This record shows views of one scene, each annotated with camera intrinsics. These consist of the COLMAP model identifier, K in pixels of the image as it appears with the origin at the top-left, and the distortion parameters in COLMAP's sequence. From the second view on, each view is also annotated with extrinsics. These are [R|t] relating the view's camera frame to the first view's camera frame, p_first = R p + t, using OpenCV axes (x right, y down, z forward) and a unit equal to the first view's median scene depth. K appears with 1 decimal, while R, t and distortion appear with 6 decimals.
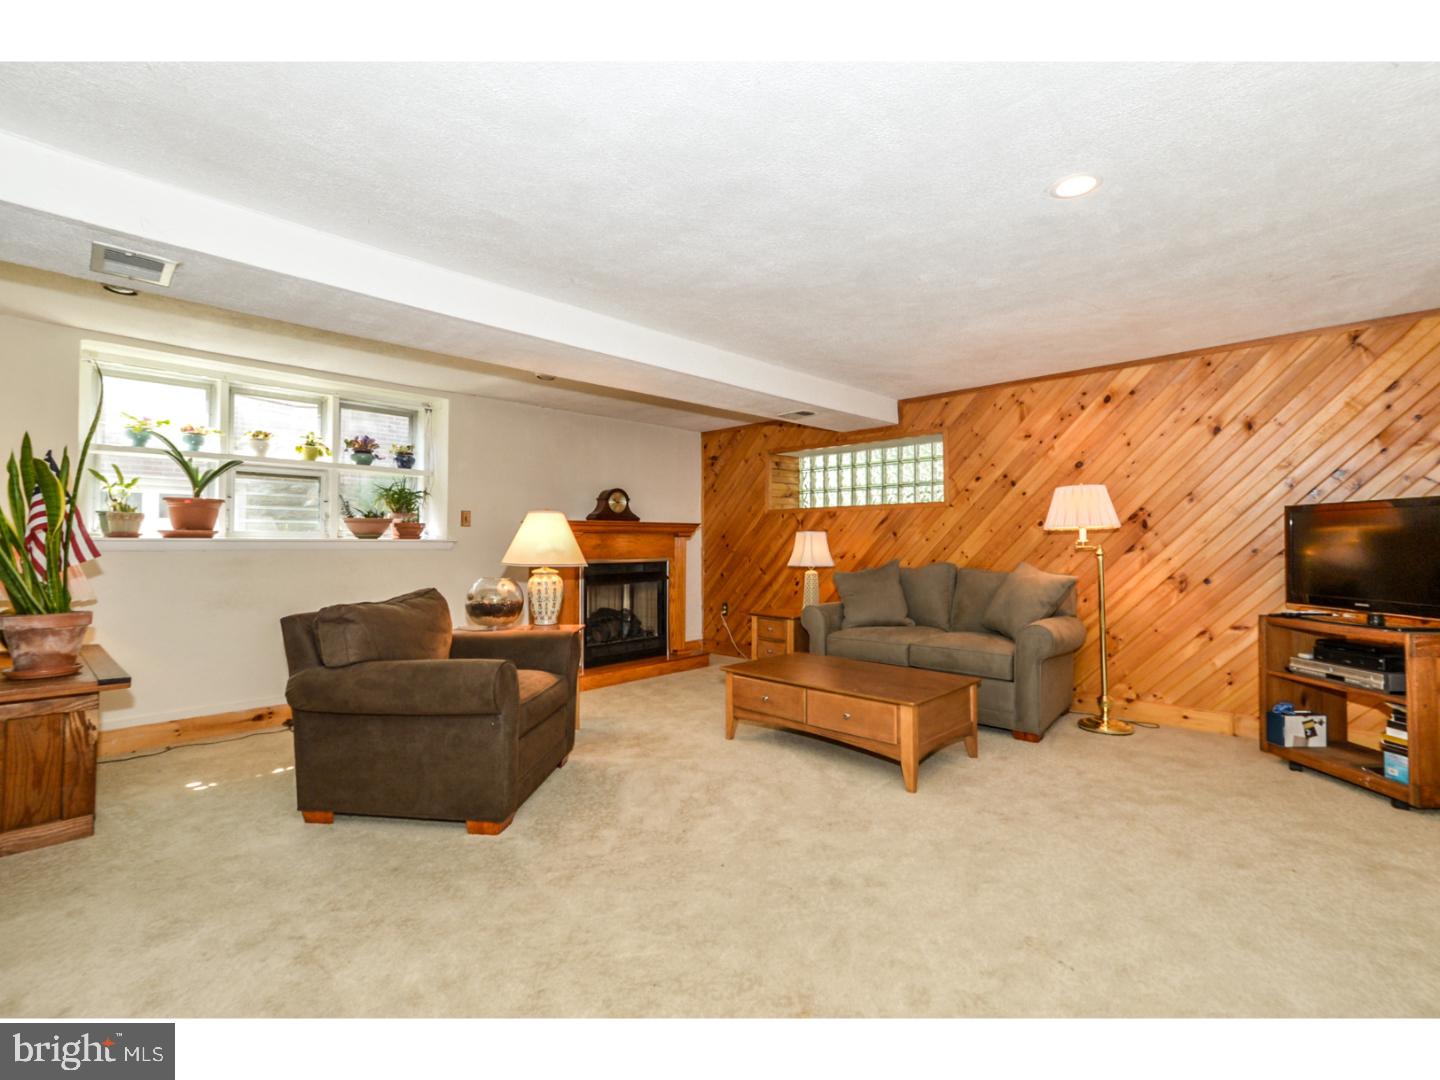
lens RADIAL K [[651.1, 0, 723.5], [0, 651.1, 532.7], [0, 0, 1]] dist [0.013542, -0.004209]
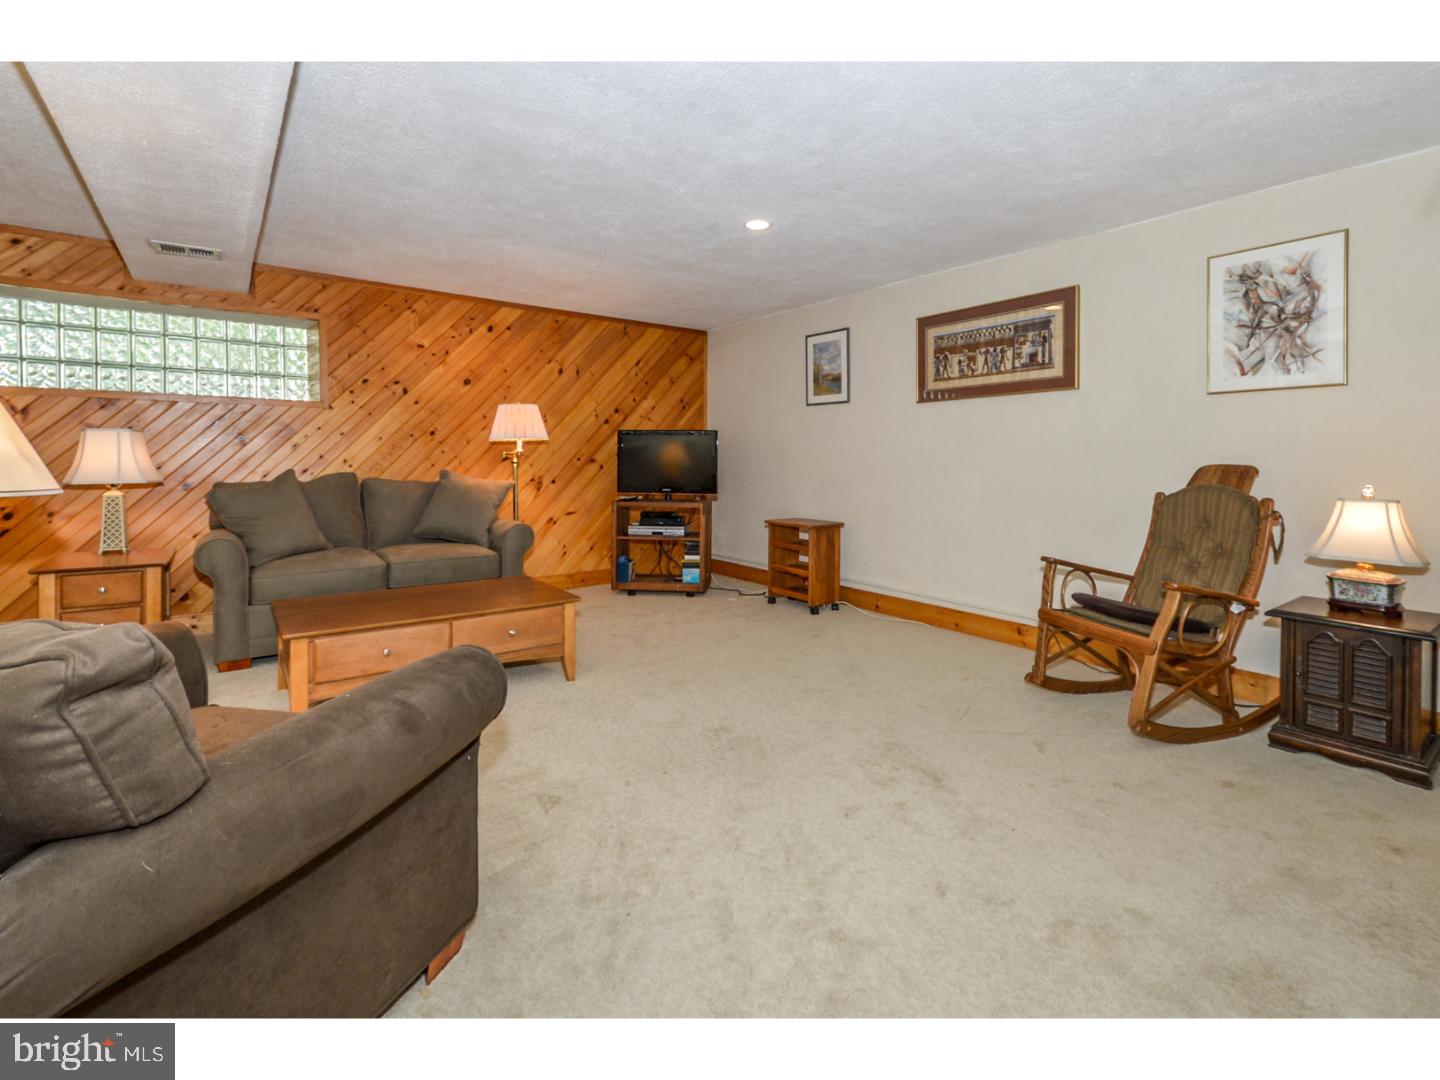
lens RADIAL K [[651.1, 0, 710.1], [0, 651.1, 468.3], [0, 0, 1]] dist [0.013542, -0.004209]
pose [[0.170901, -0.013966, 0.985189, -0.532648], [-0.027679, 0.999437, 0.018970, 0.011766], [-0.984899, -0.030511, 0.170418, 0.438153]]
